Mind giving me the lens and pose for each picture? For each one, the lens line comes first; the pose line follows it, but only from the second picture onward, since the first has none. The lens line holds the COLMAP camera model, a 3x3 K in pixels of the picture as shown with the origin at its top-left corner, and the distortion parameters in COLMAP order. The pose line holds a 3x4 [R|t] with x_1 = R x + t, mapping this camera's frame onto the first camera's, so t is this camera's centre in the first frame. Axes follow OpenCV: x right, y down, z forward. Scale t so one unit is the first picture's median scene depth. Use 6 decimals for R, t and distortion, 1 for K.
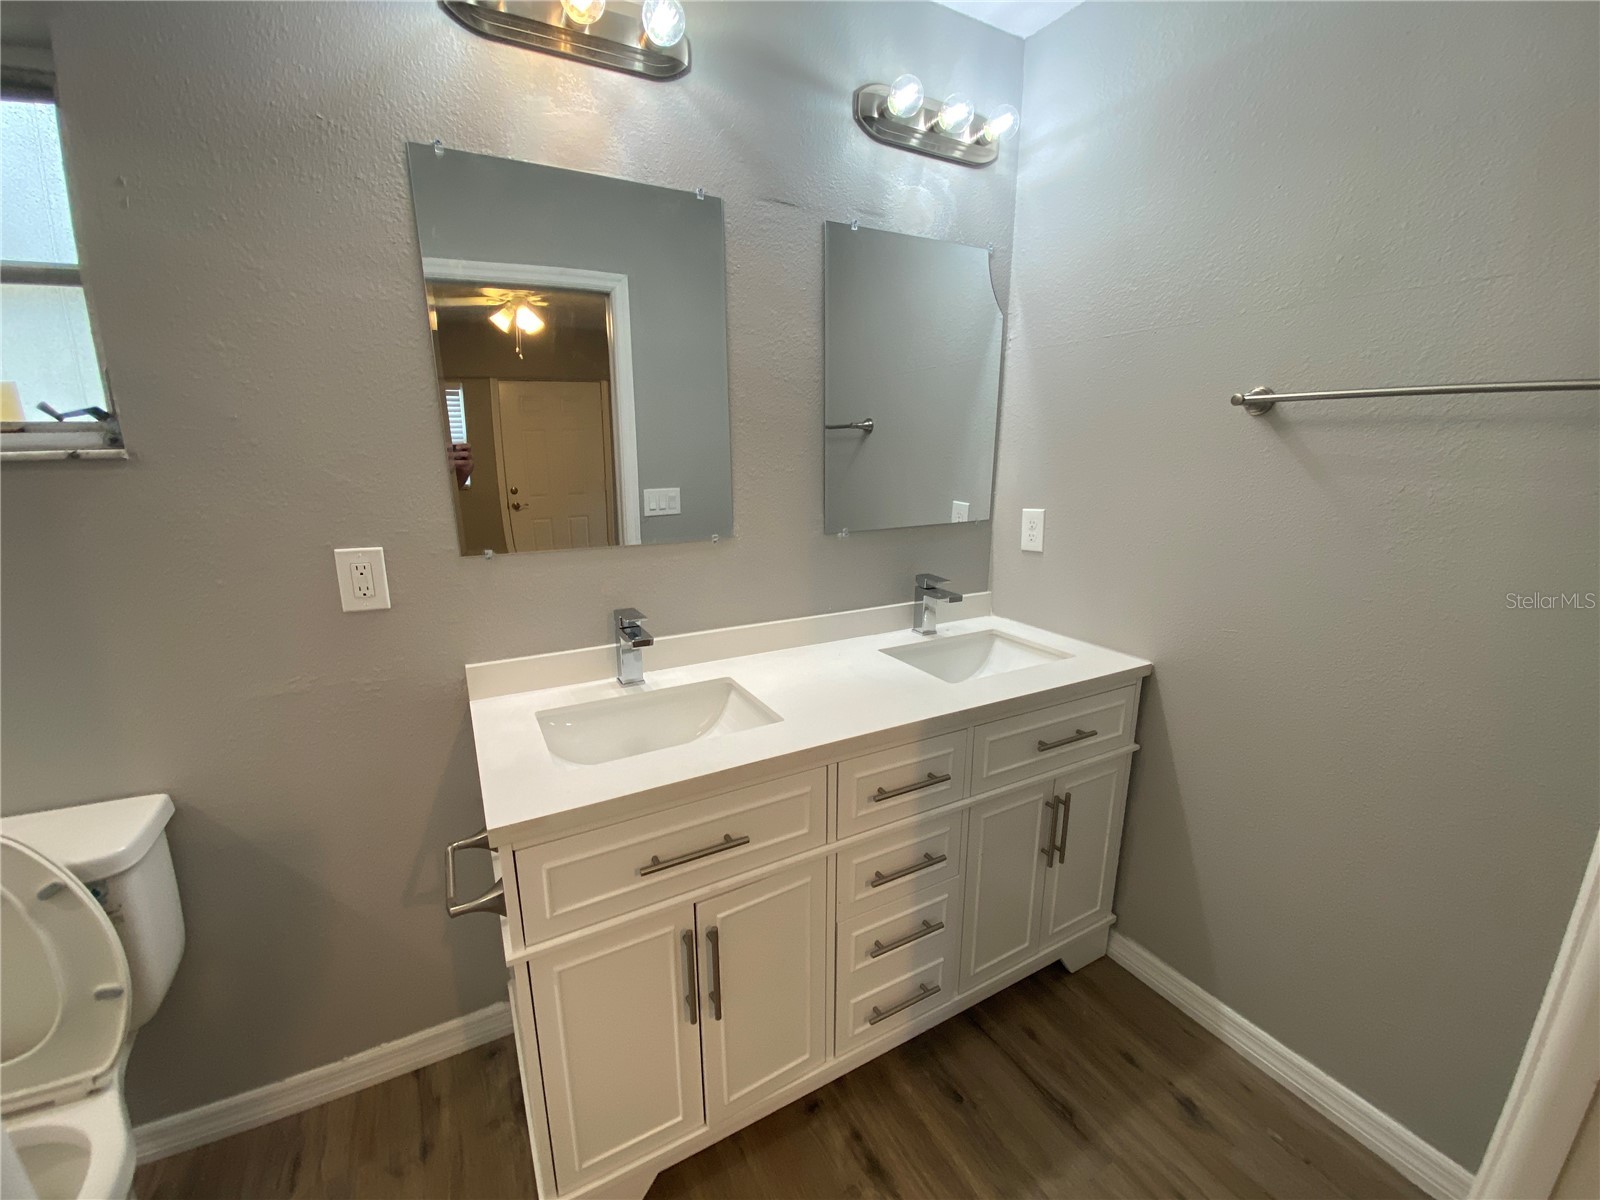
lens RADIAL K [[651.2, 0, 801.8], [0, 651.2, 598.5], [0, 0, 1]] dist [0.016859, -0.003588]
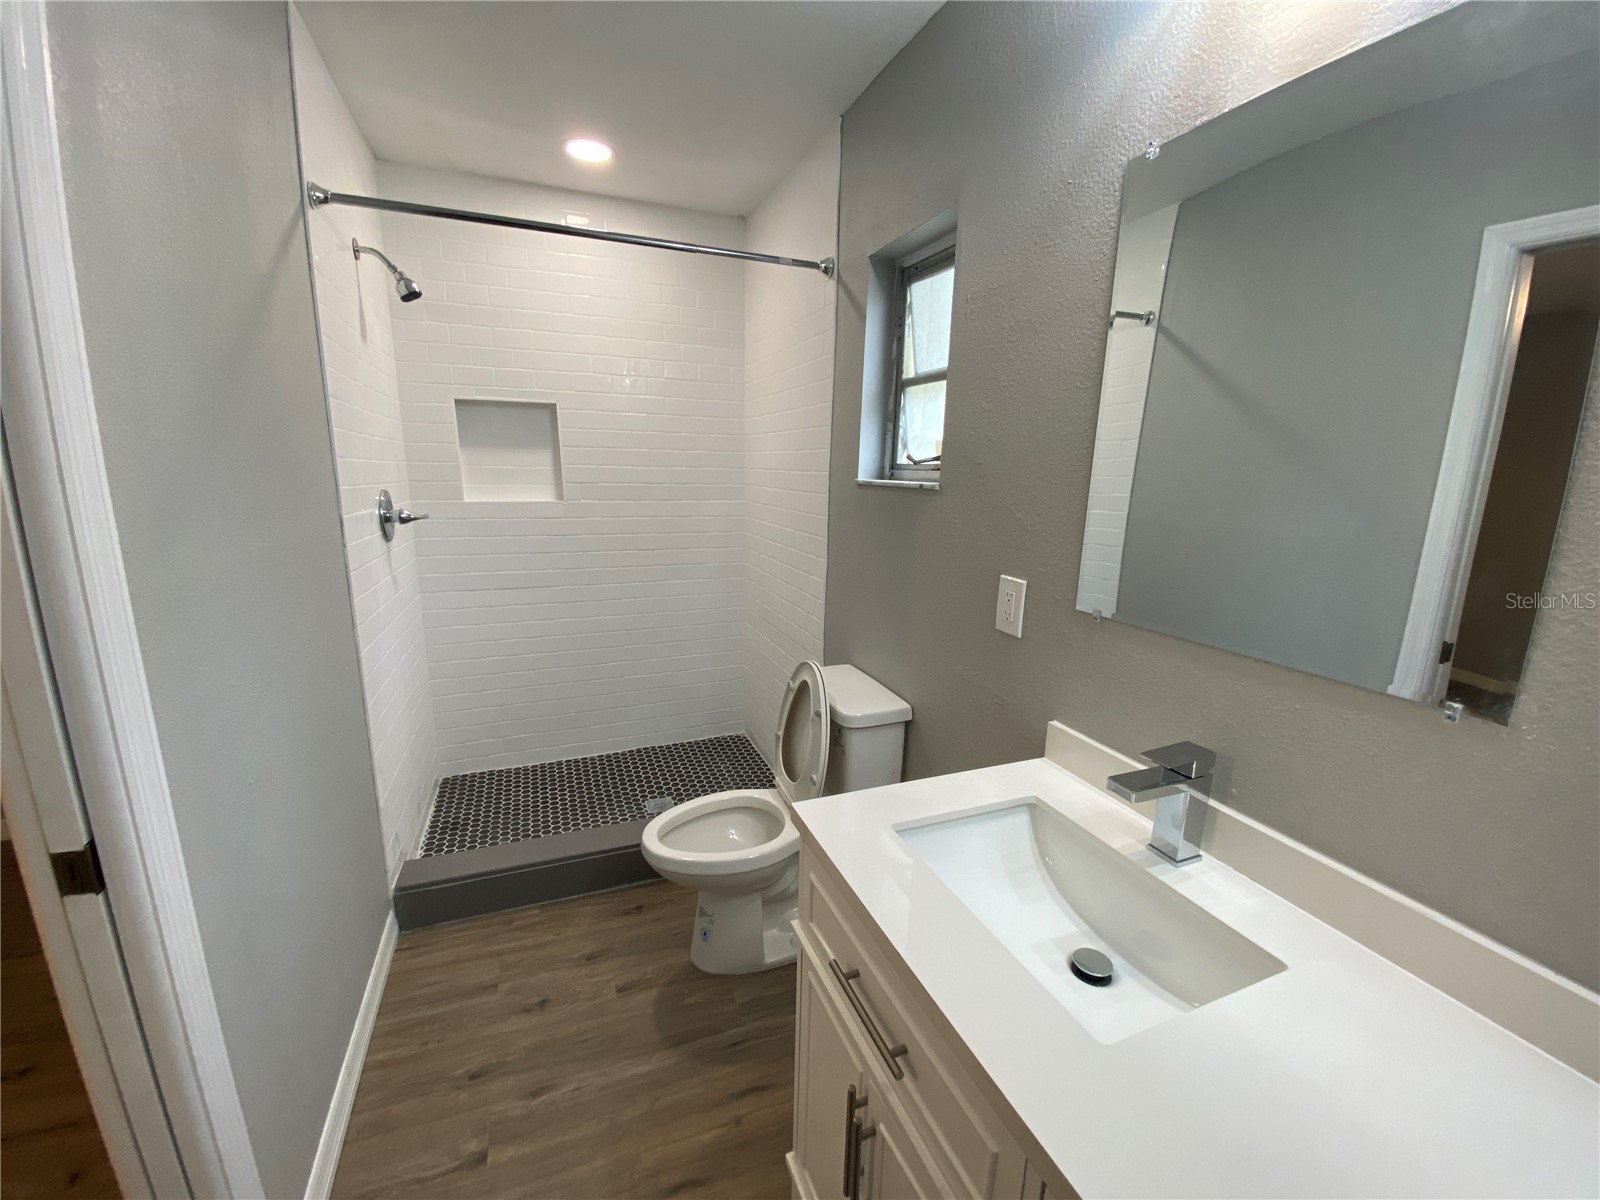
lens RADIAL K [[651.2, 0, 800.8], [0, 651.2, 605.3], [0, 0, 1]] dist [0.016859, -0.003588]
pose [[-0.122691, 0.217509, -0.968317, 0.492195], [-0.250955, 0.937180, 0.242312, -0.232284], [0.960192, 0.272733, -0.060399, 0.813173]]
